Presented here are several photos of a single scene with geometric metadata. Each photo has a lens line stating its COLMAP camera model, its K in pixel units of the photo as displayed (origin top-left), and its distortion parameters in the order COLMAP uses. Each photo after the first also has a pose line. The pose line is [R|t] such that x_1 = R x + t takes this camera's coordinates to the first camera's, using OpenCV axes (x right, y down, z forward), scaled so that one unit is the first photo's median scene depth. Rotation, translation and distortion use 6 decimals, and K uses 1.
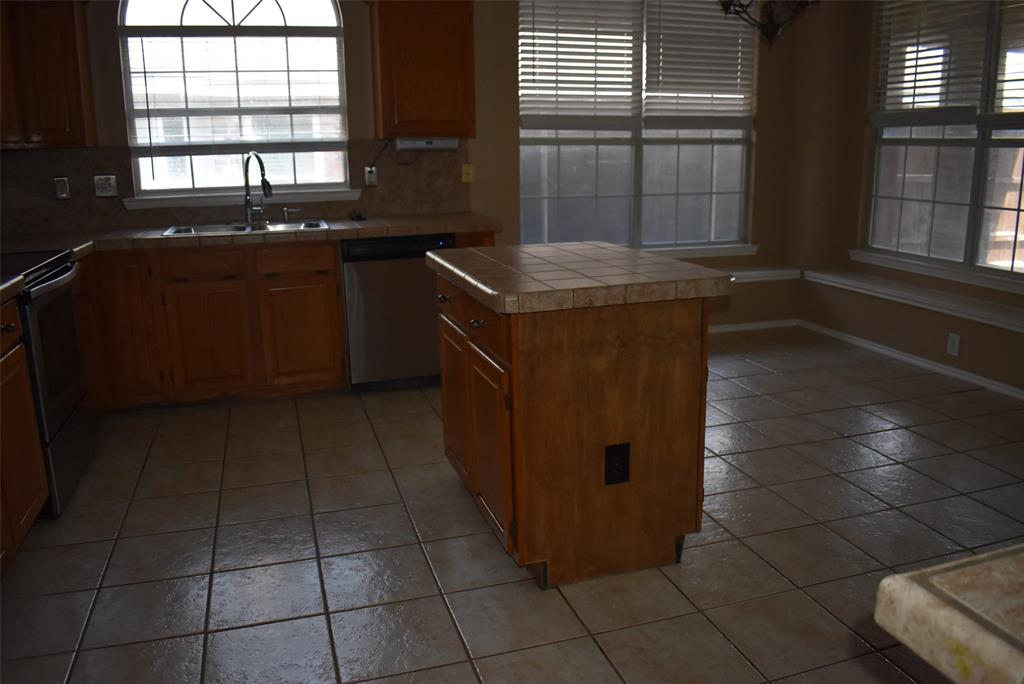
lens RADIAL K [[796.7, 0, 511.8], [0, 796.7, 342.5], [0, 0, 1]] dist [-0.099704, 0.023587]
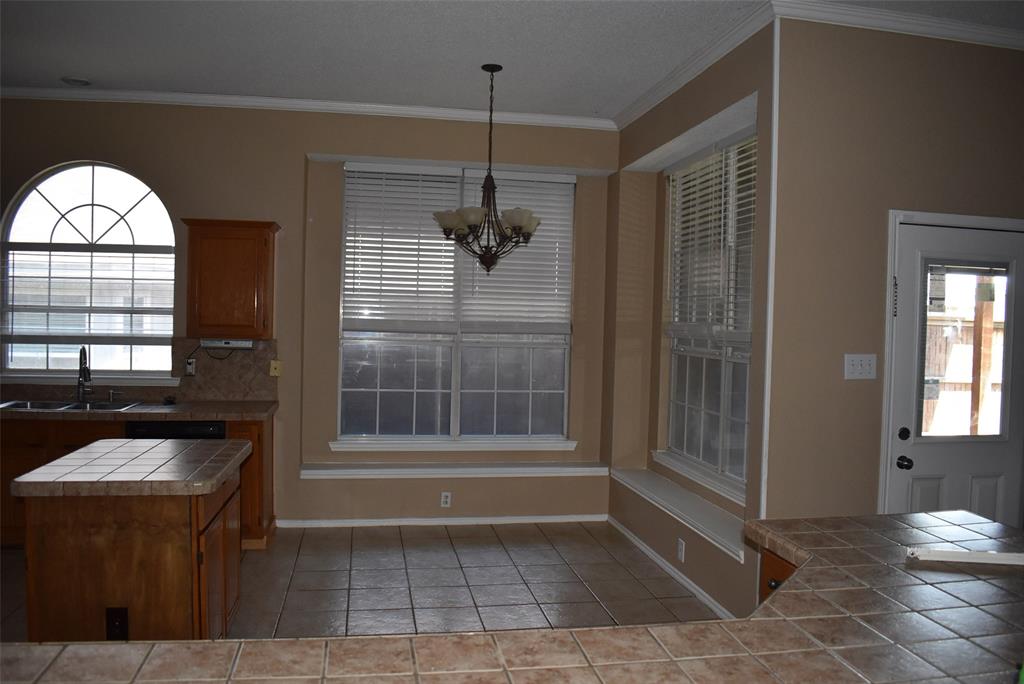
lens RADIAL K [[796.7, 0, 513.0], [0, 796.7, 334.2], [0, 0, 1]] dist [-0.099704, 0.023587]
pose [[0.990620, 0.037178, -0.131490, 0.484818], [-0.064860, 0.974898, -0.212996, -0.040474], [0.120270, 0.219527, 0.968165, -0.104547]]
